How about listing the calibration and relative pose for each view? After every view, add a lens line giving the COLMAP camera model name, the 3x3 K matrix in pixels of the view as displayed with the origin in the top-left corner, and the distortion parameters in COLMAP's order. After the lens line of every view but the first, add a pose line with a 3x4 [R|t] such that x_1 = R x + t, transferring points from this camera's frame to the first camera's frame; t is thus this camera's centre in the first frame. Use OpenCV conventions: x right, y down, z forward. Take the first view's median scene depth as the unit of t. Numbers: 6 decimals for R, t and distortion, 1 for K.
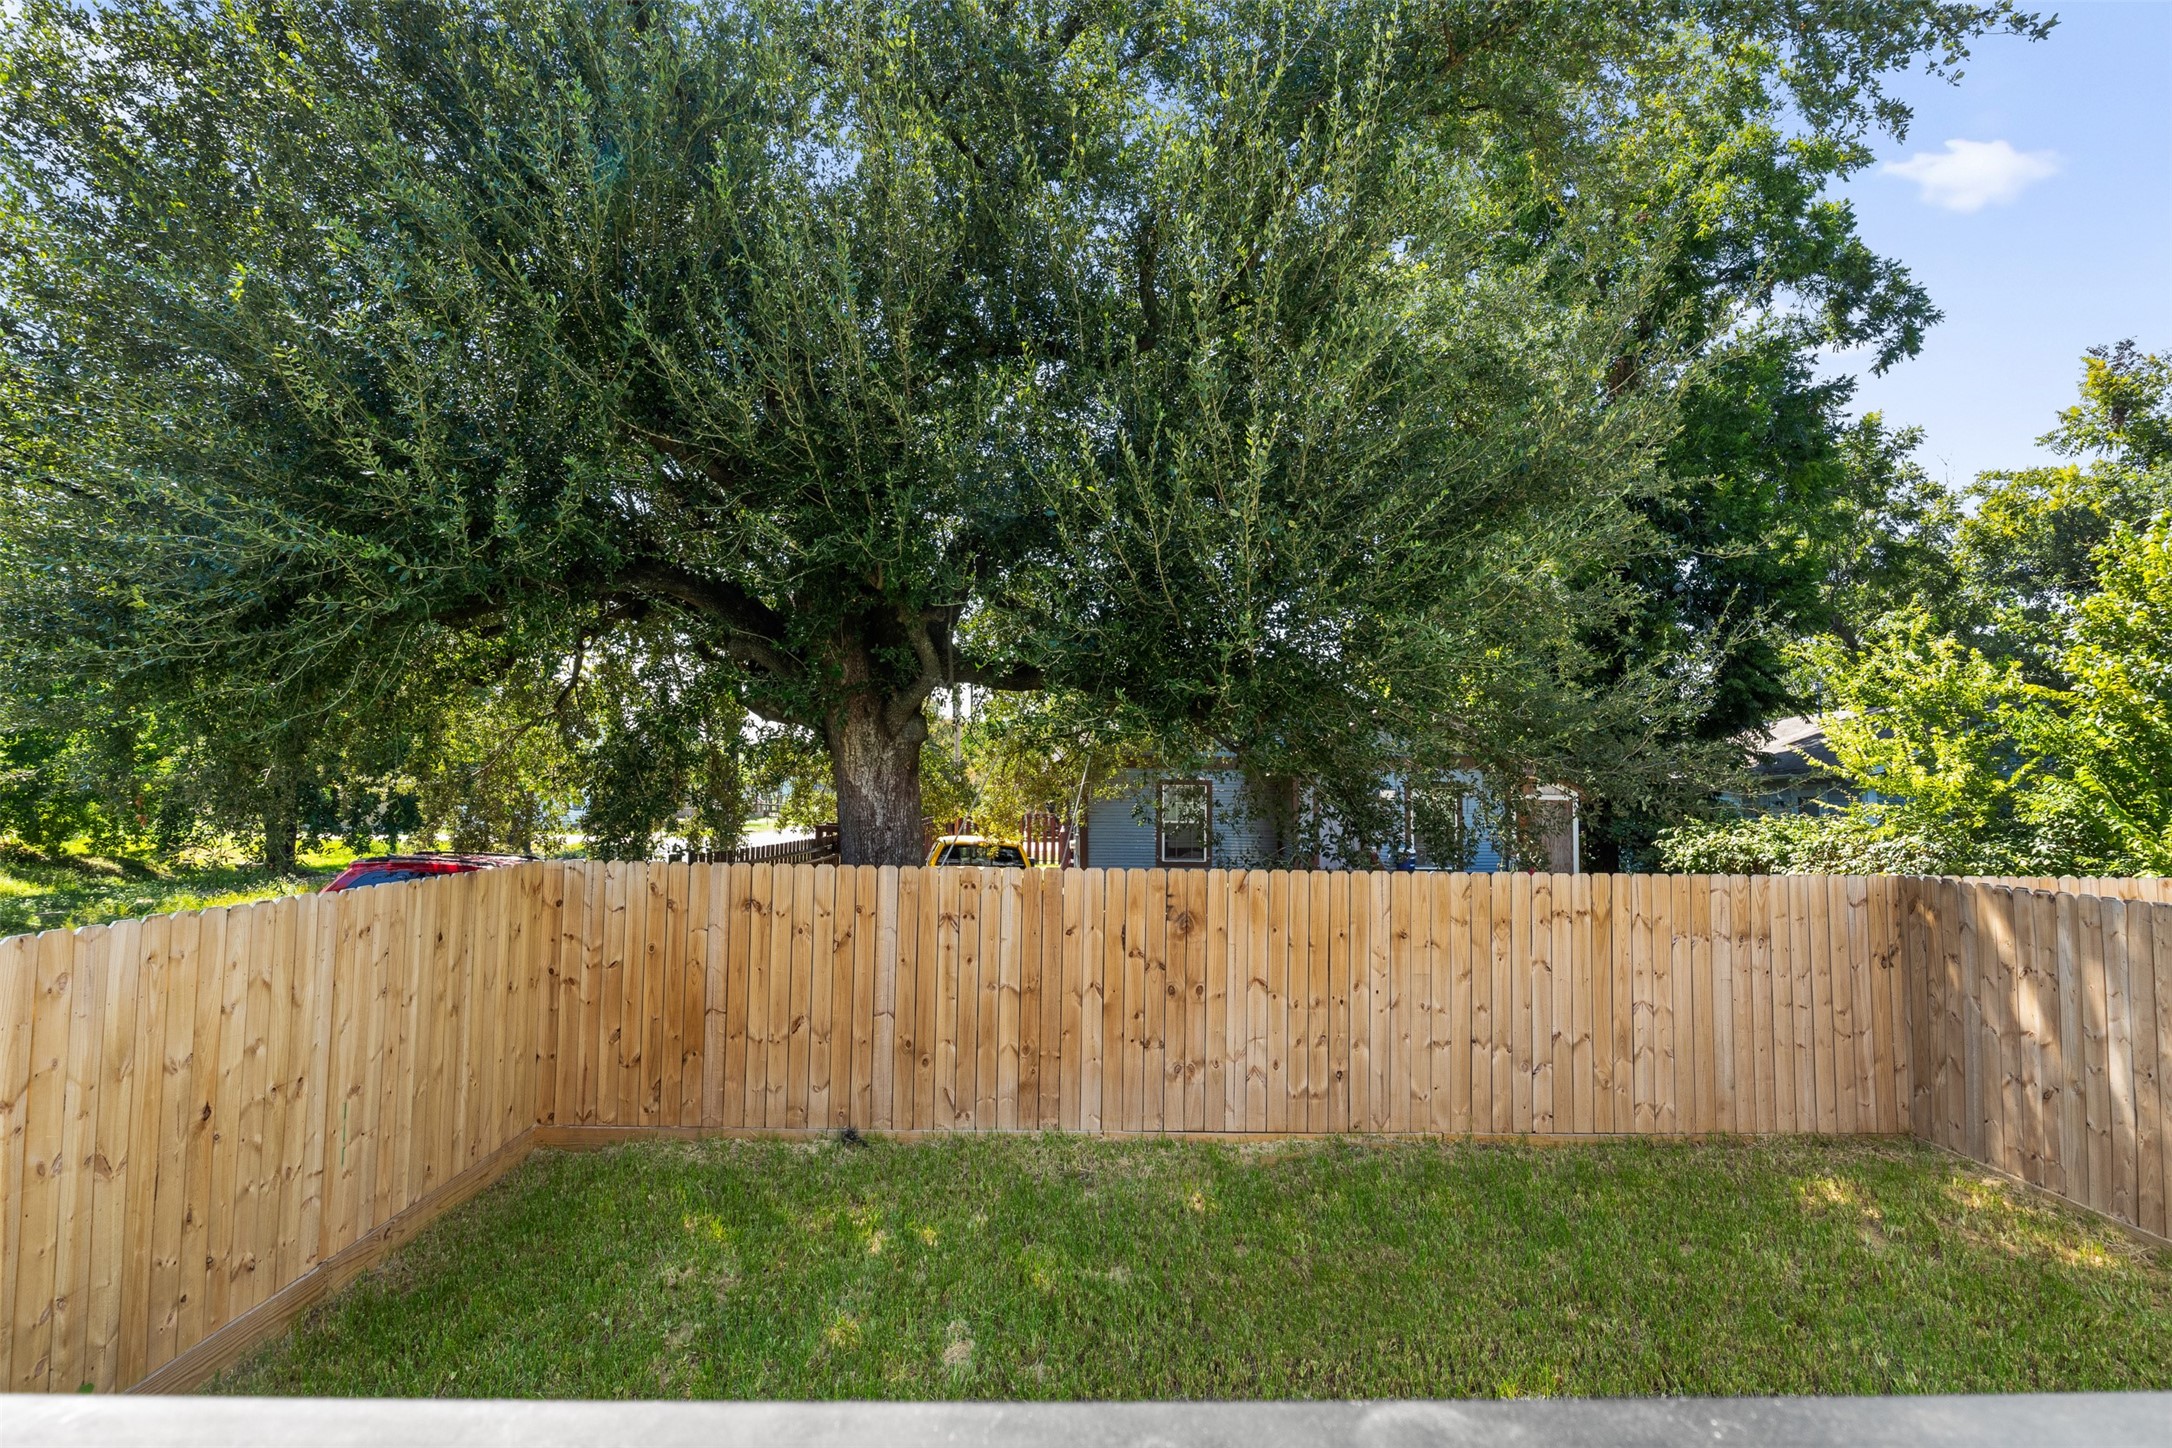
lens RADIAL K [[1083.0, 0, 1083.8], [0, 1083.0, 710.6], [0, 0, 1]] dist [-0.006541, -0.001265]
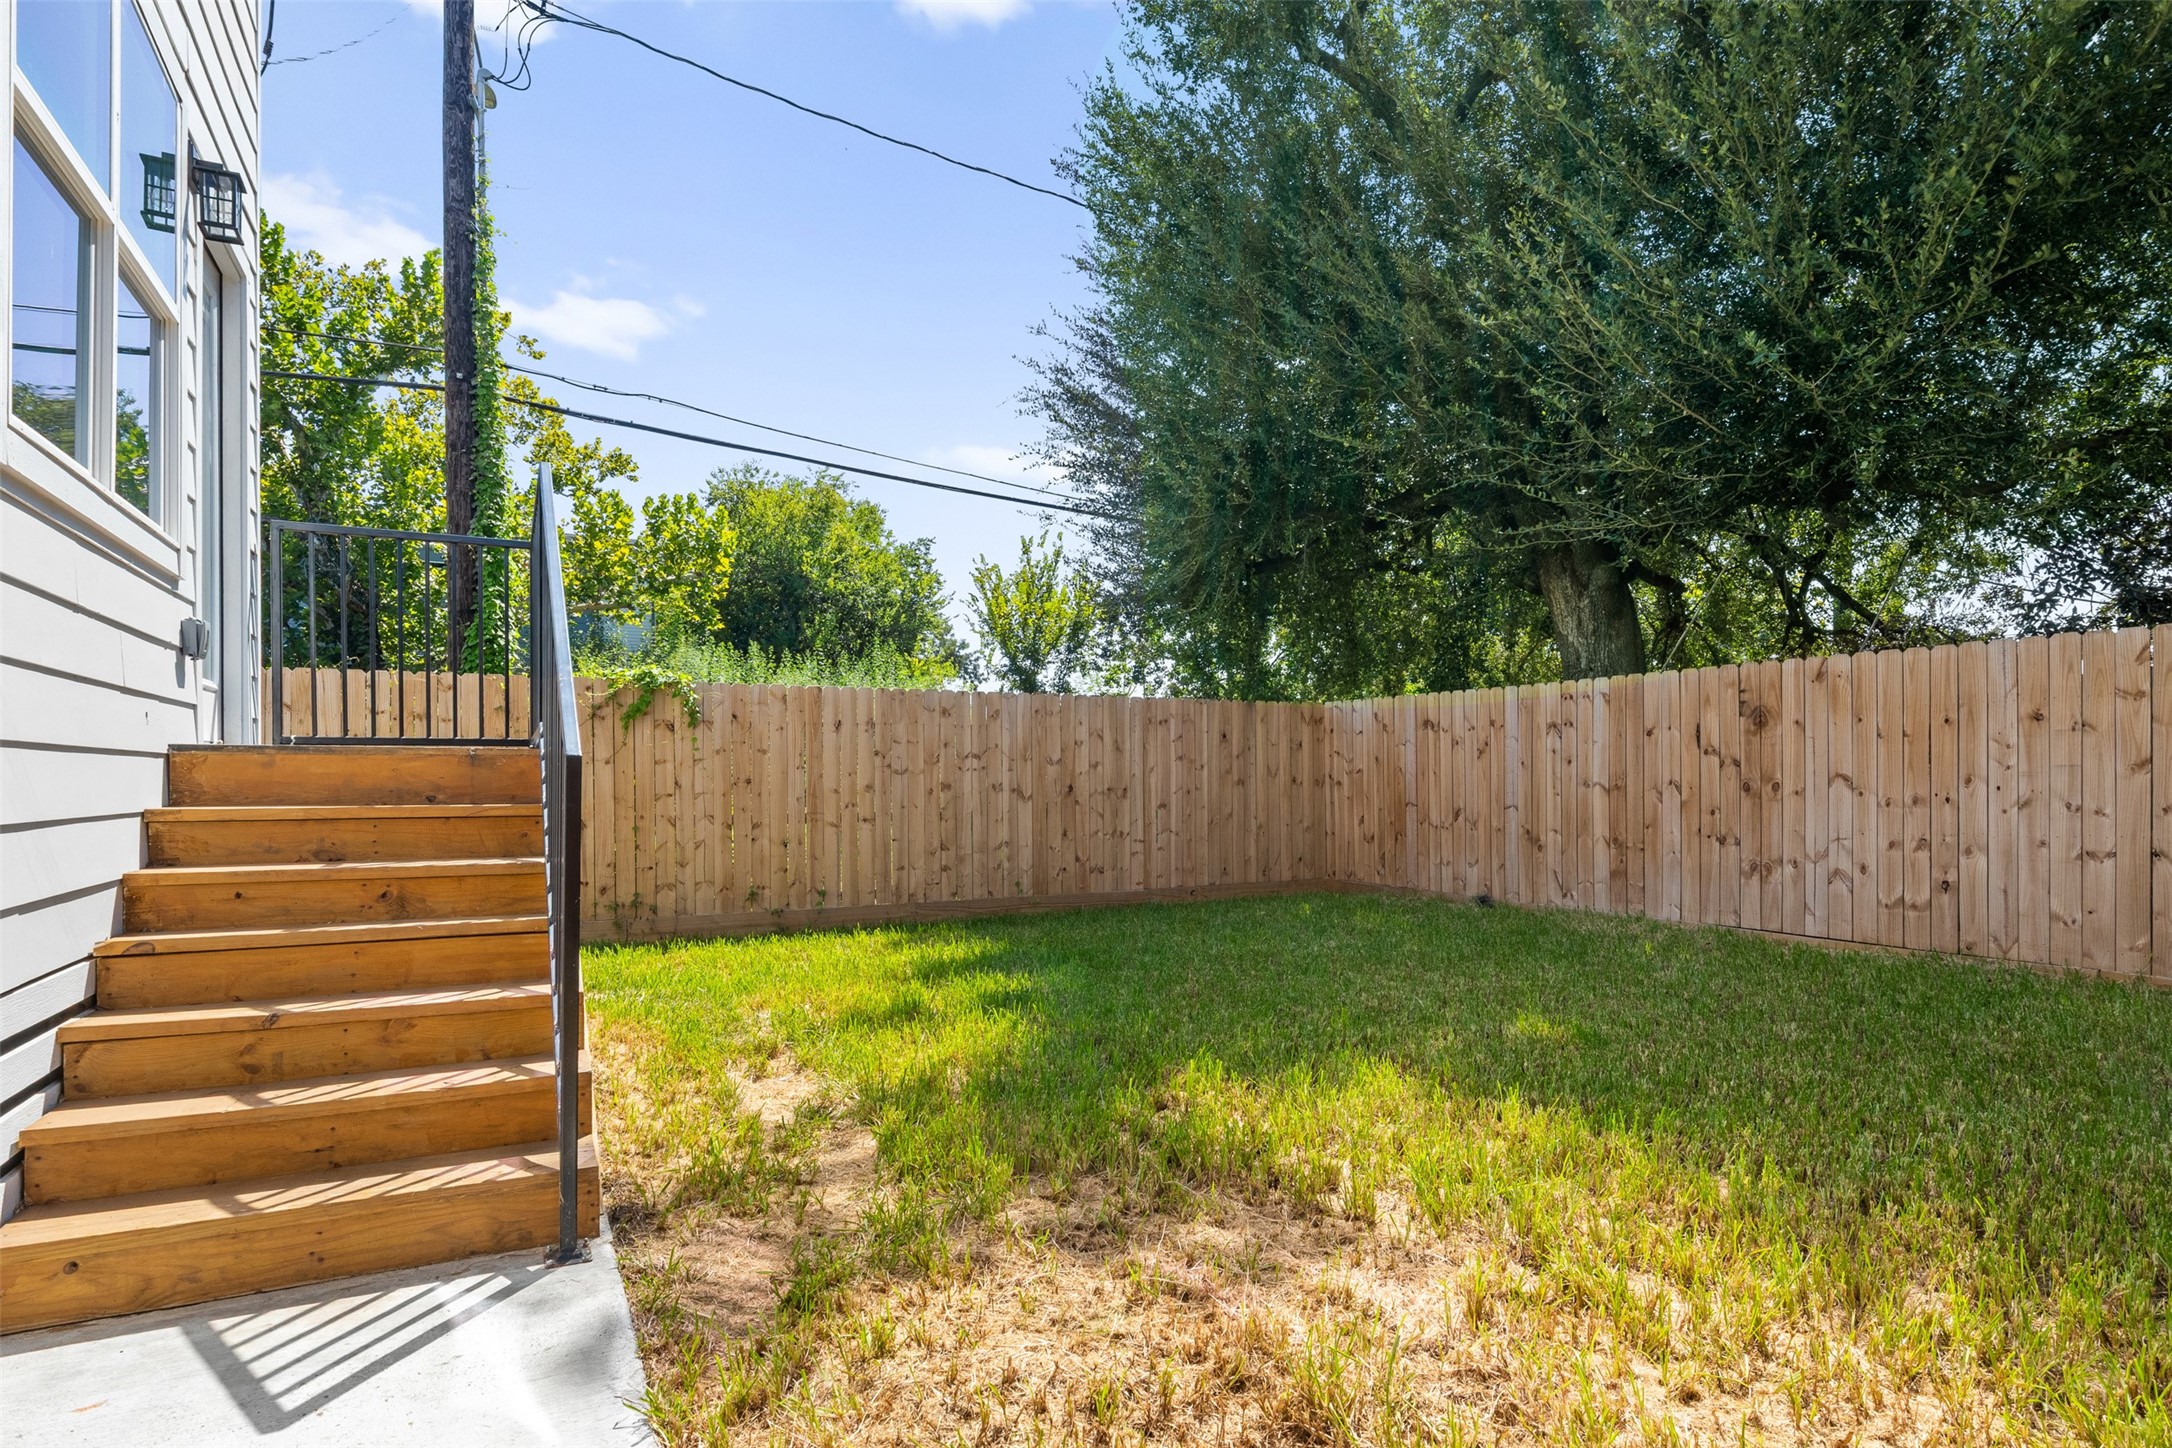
lens RADIAL K [[1103.6, 0, 1082.6], [0, 1103.6, 778.5], [0, 0, 1]] dist [0.002104, 0.000509]
pose [[0.443777, -0.014022, -0.896027, 0.710311], [0.074114, 0.997026, 0.021103, 0.185880], [0.893067, -0.075773, 0.443497, 0.024943]]
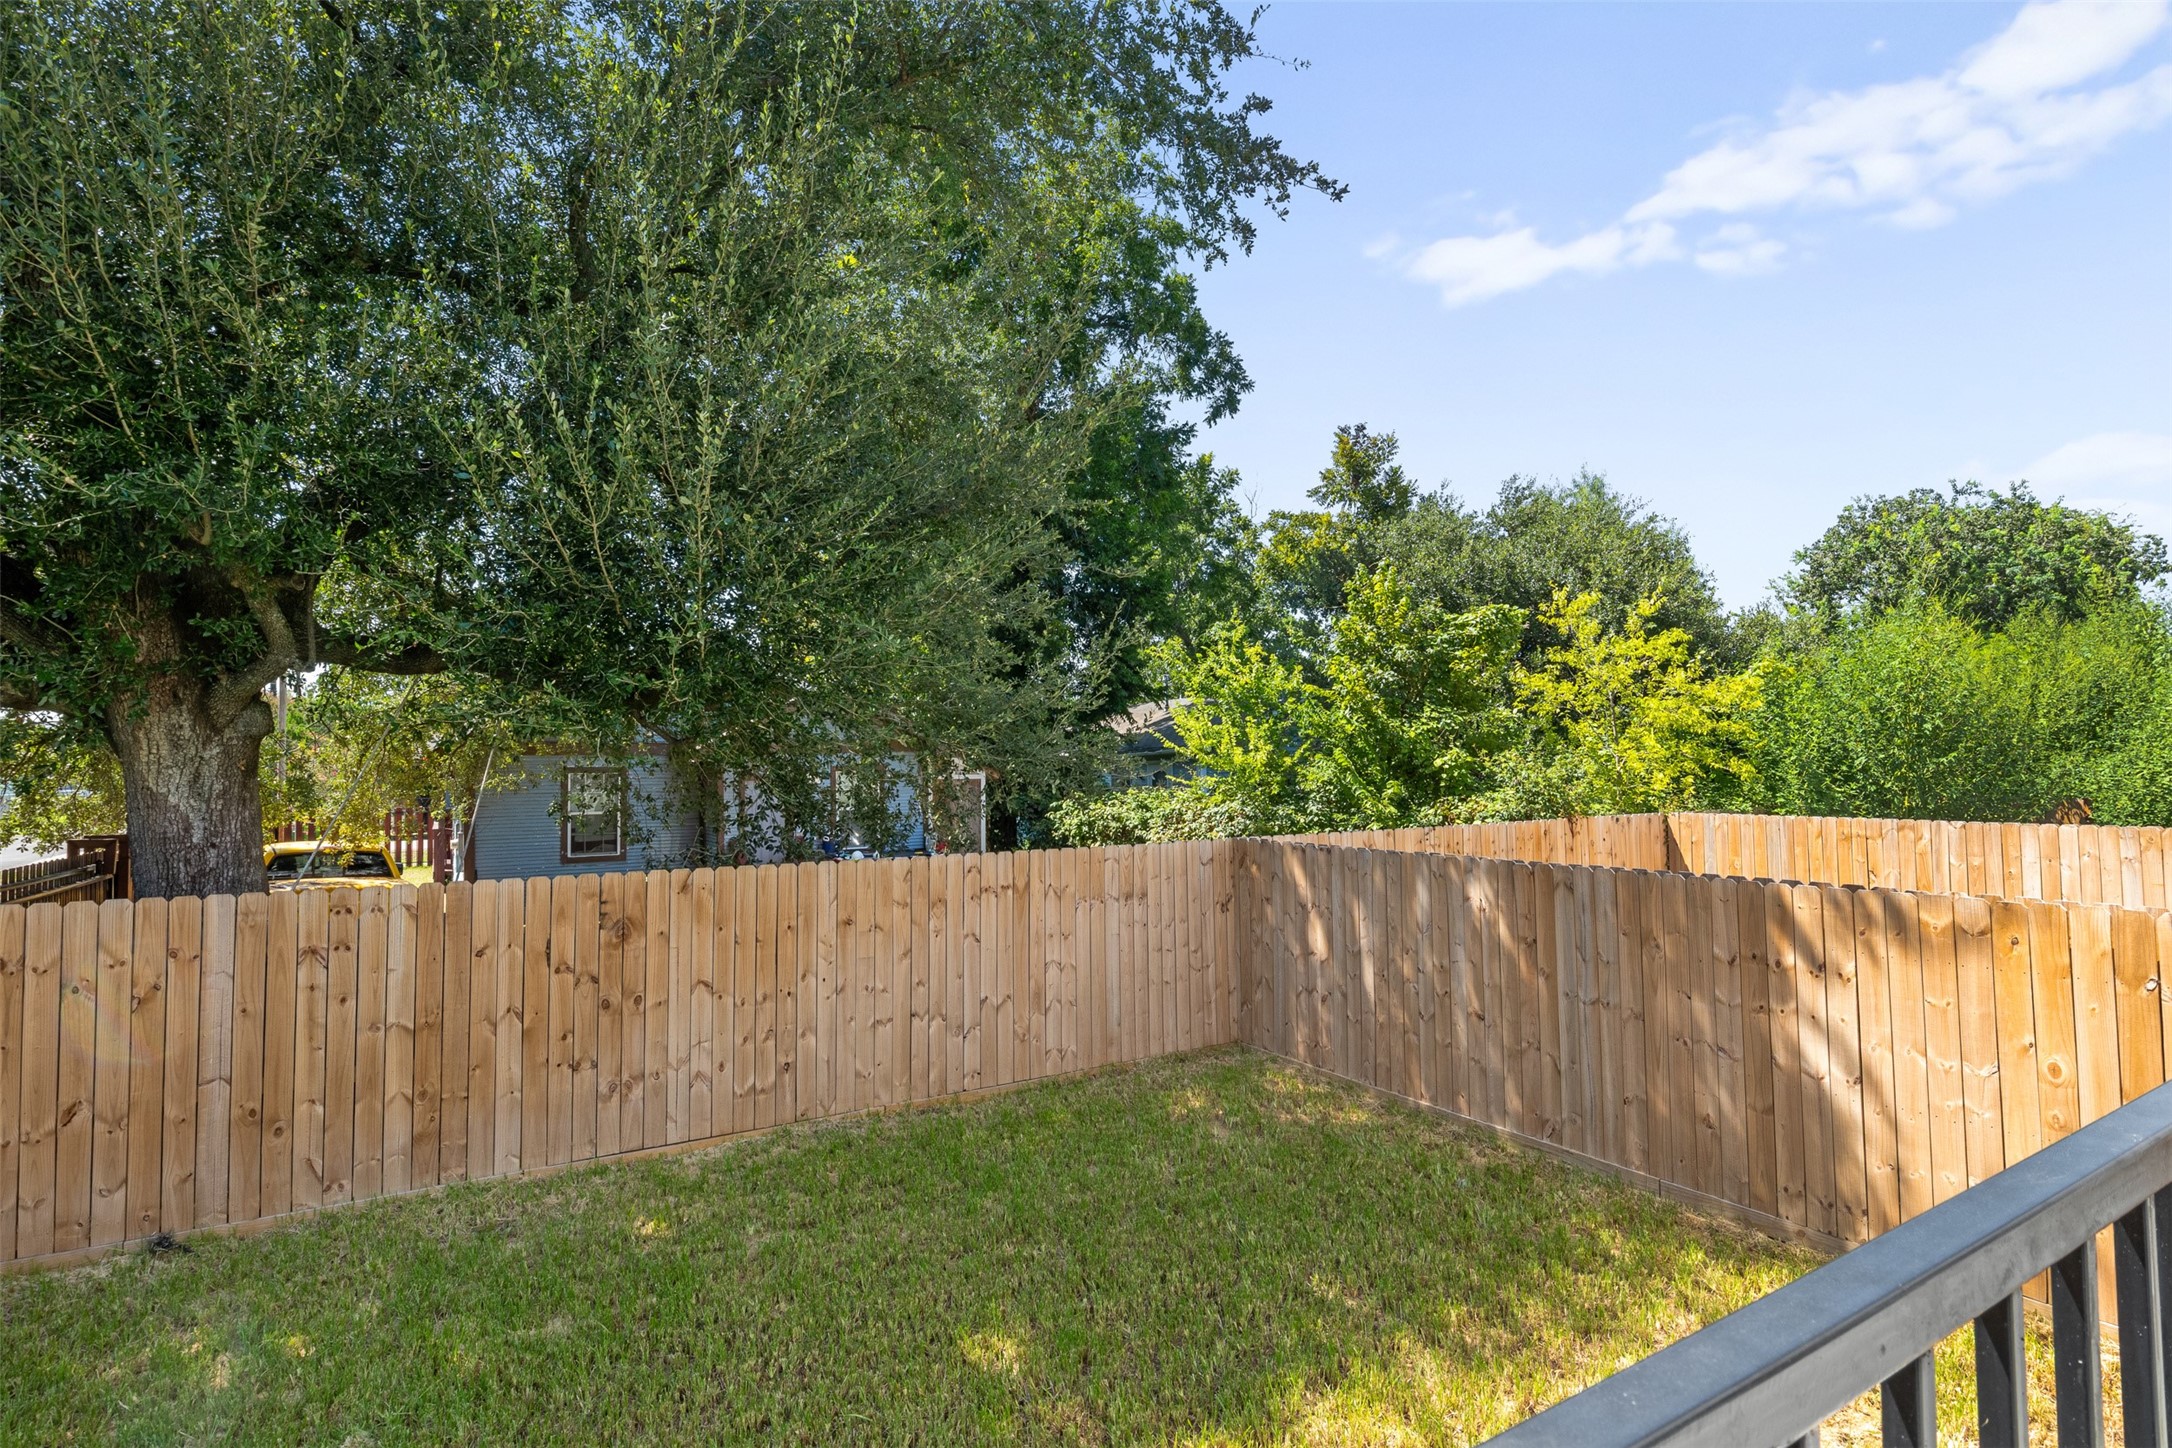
lens RADIAL K [[1083.0, 0, 1083.8], [0, 1083.0, 710.6], [0, 0, 1]] dist [-0.006541, -0.001265]
pose [[0.862527, 0.004407, 0.505992, -0.035433], [-0.014972, 0.999747, 0.016813, -0.014998], [-0.505789, -0.022078, 0.862375, 0.000479]]
